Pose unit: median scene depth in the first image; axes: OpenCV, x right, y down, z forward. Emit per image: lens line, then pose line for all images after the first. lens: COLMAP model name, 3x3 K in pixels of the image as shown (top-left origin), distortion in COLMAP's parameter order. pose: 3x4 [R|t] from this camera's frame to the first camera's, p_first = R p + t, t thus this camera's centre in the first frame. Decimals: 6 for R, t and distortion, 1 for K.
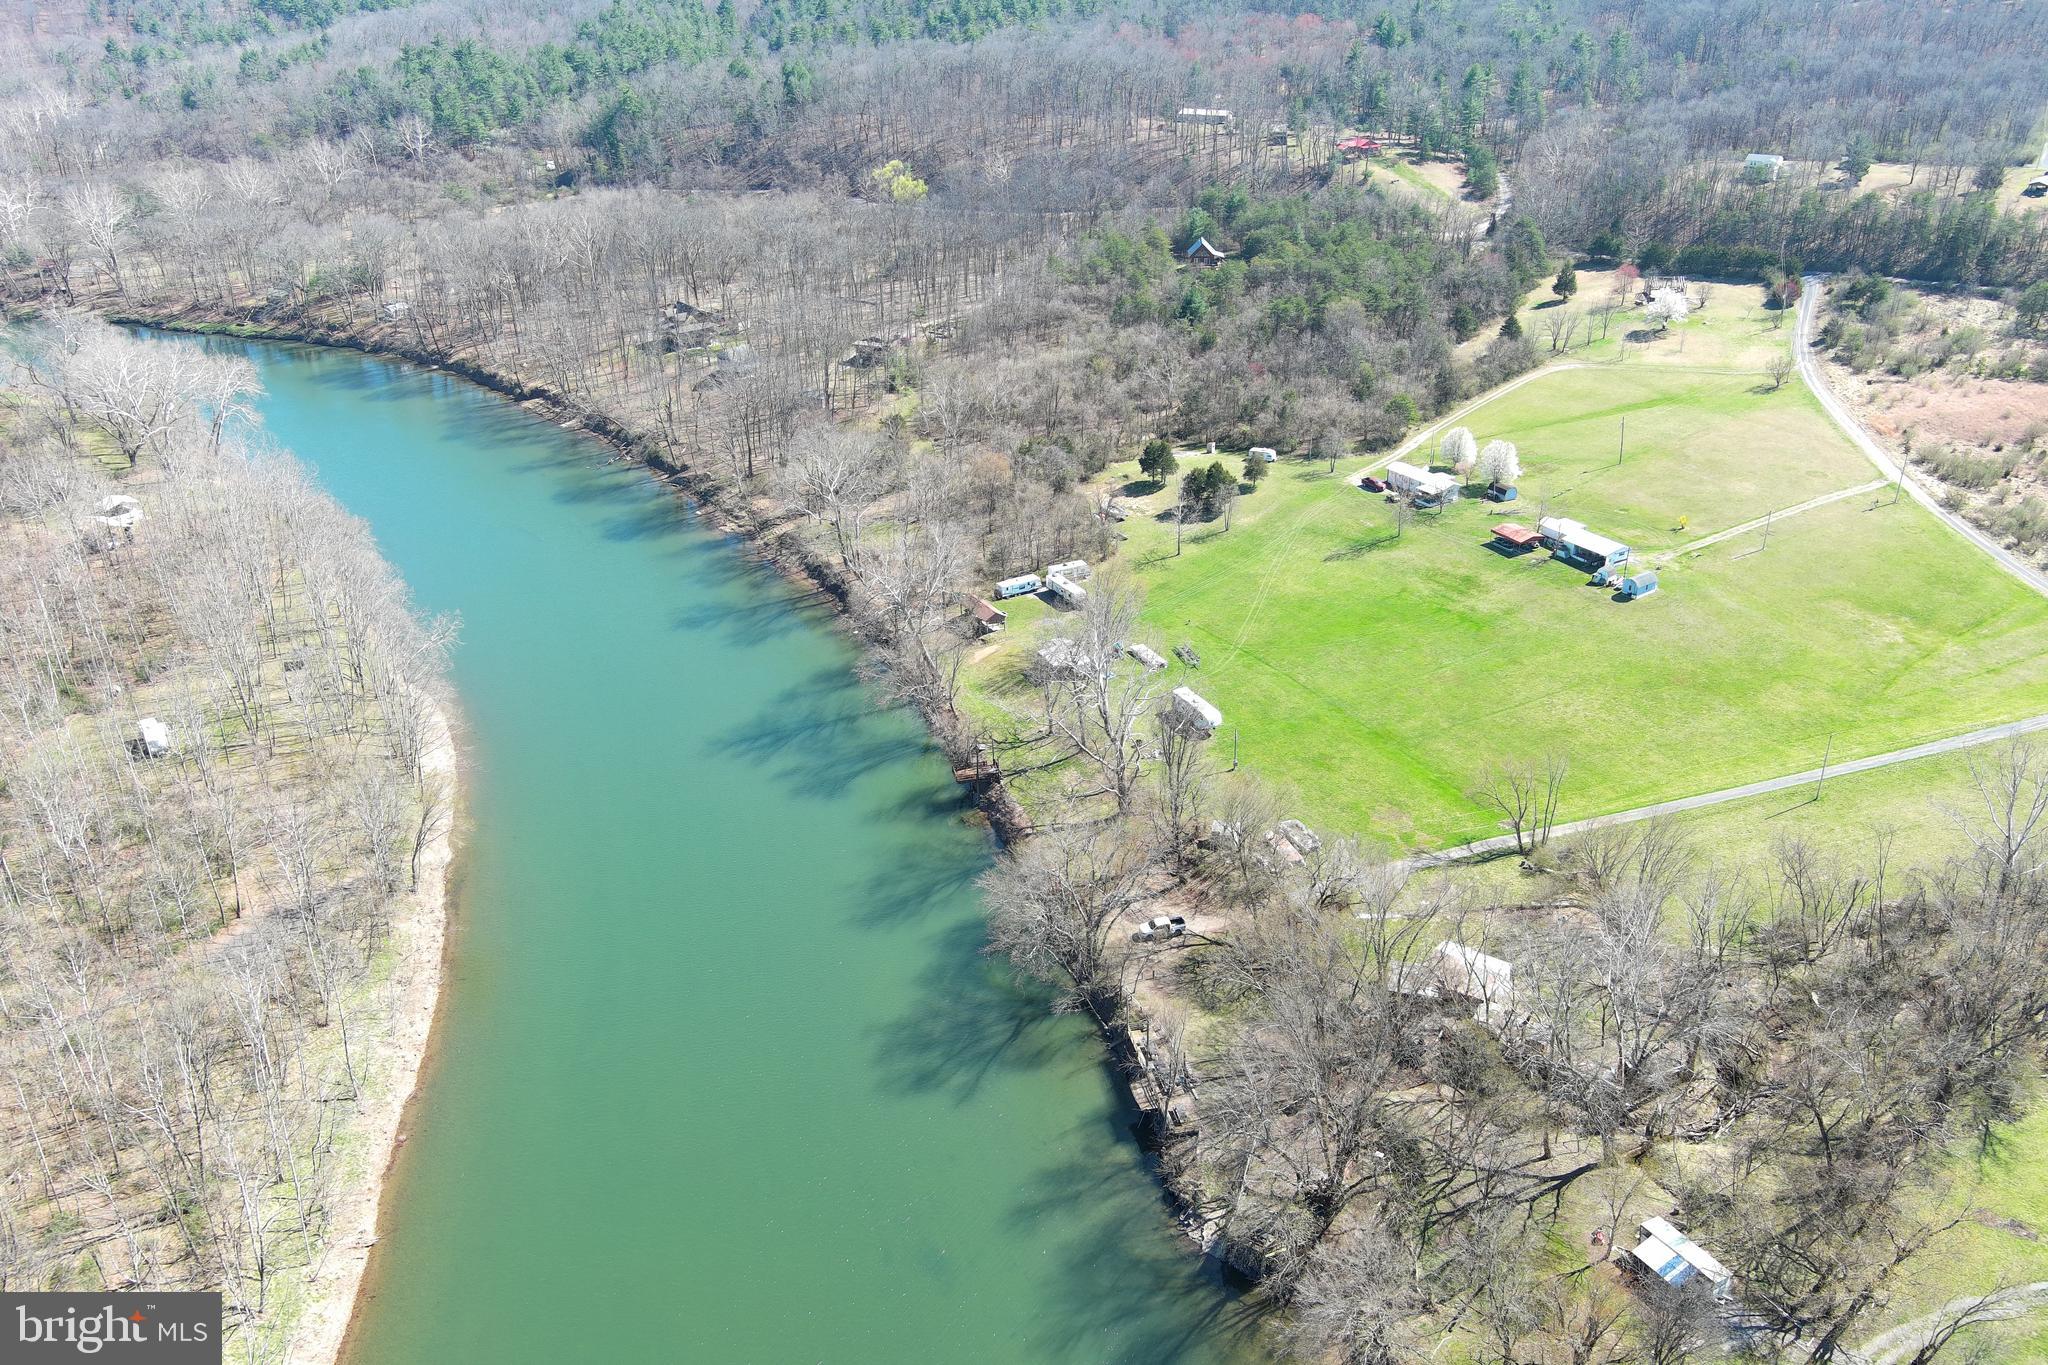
lens RADIAL K [[1660.5, 0, 1046.3], [0, 1660.5, 687.3], [0, 0, 1]] dist [0.030599, -0.062361]
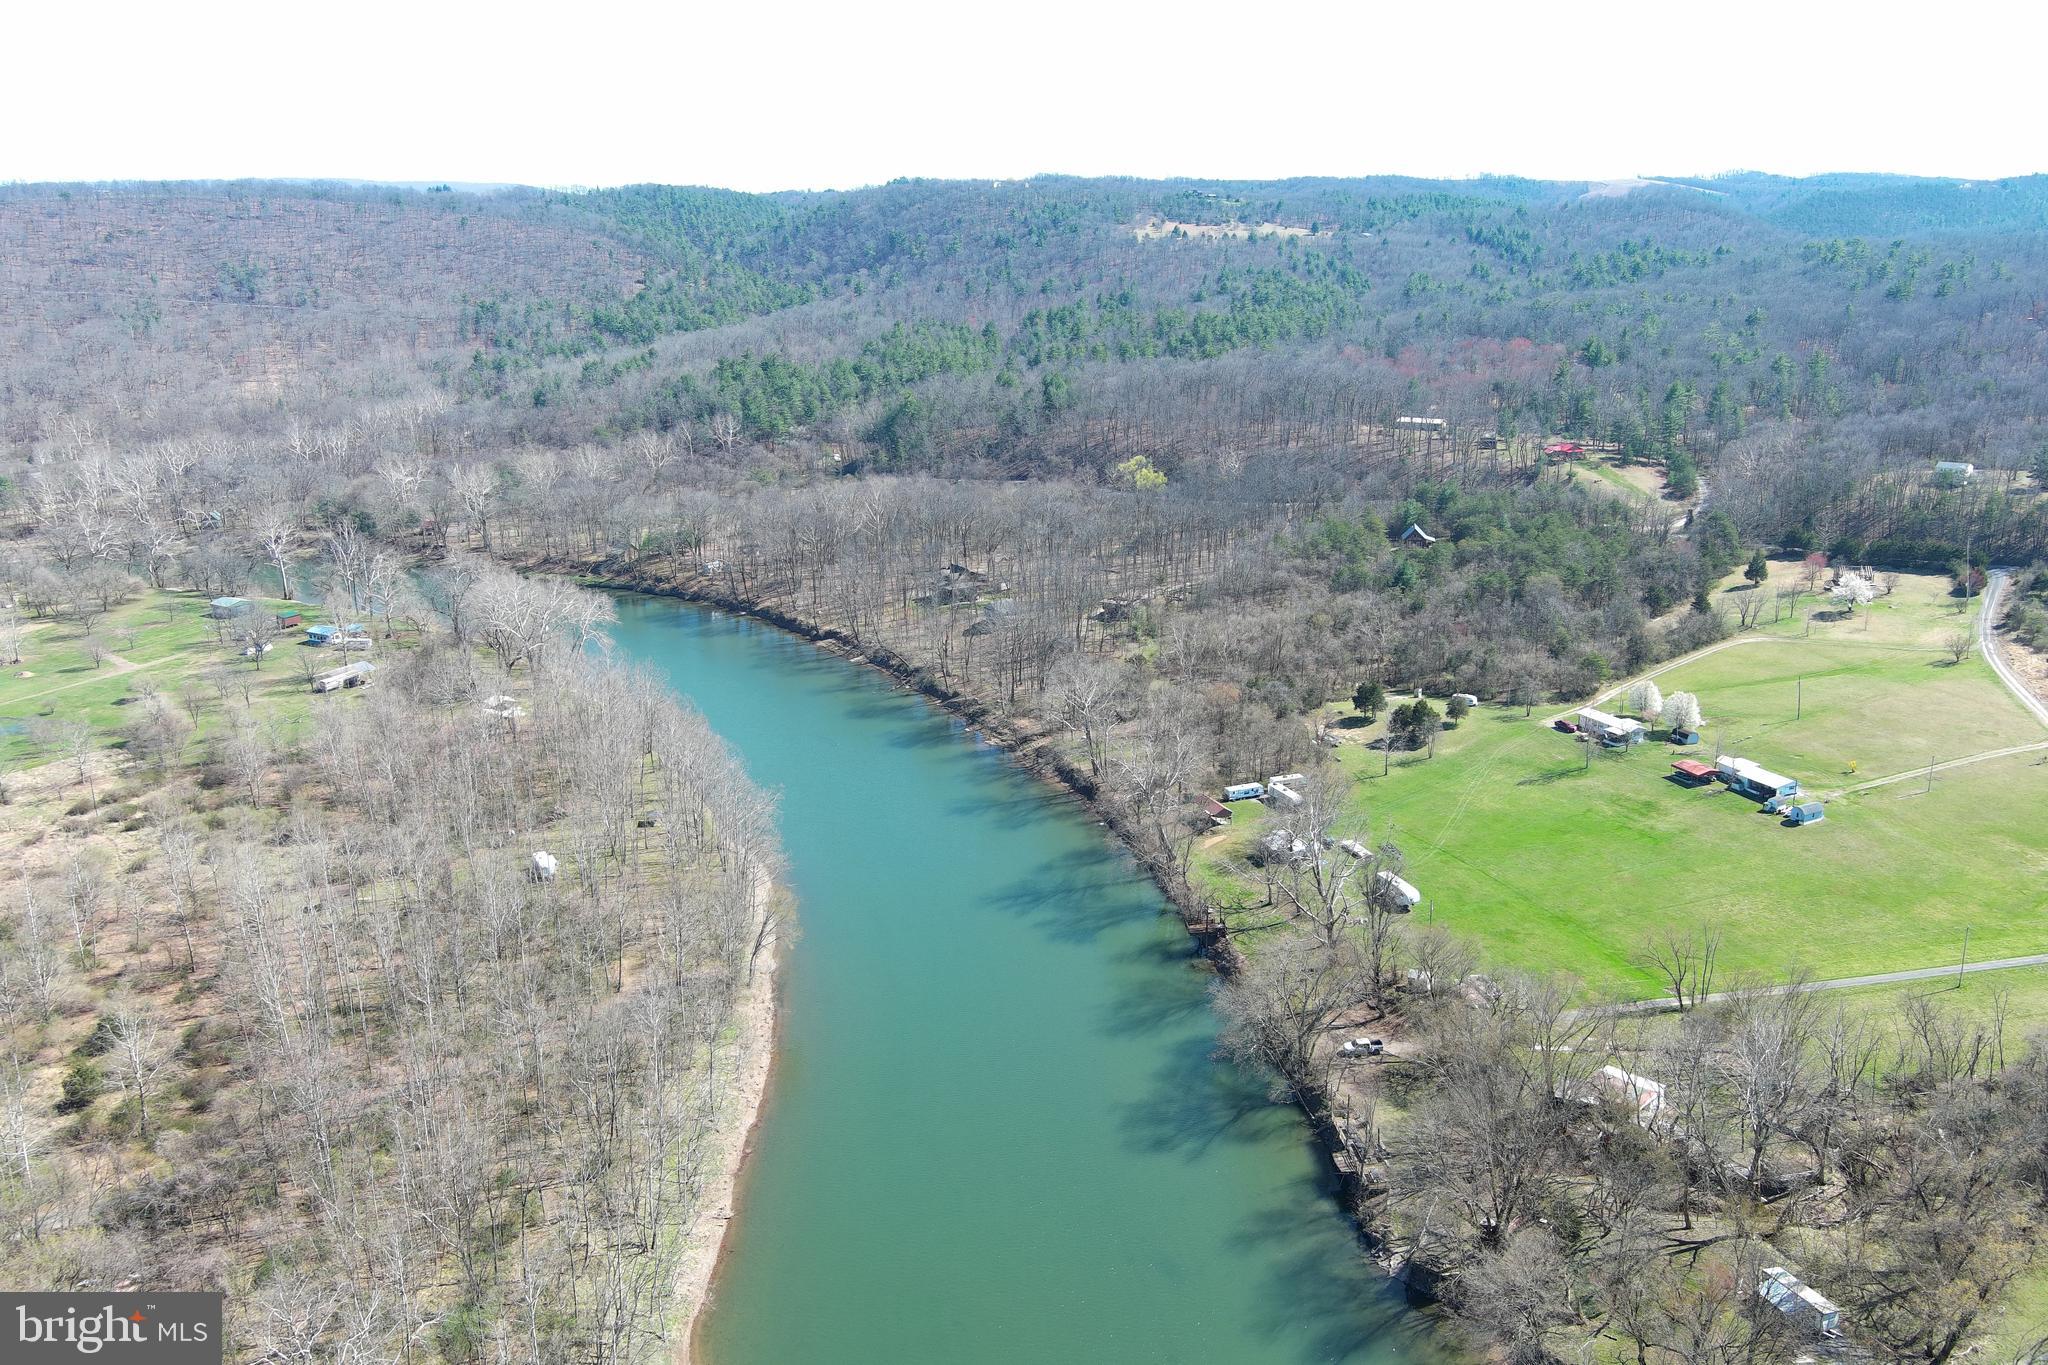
lens RADIAL K [[1695.0, 0, 1024.0], [0, 1695.0, 682.5], [0, 0, 1]] dist [0.019324, -0.032205]
pose [[0.989916, 0.035465, -0.137148, -0.006701], [-0.060423, 0.981375, -0.182352, 0.066142], [0.128126, 0.188800, 0.973621, -0.136866]]
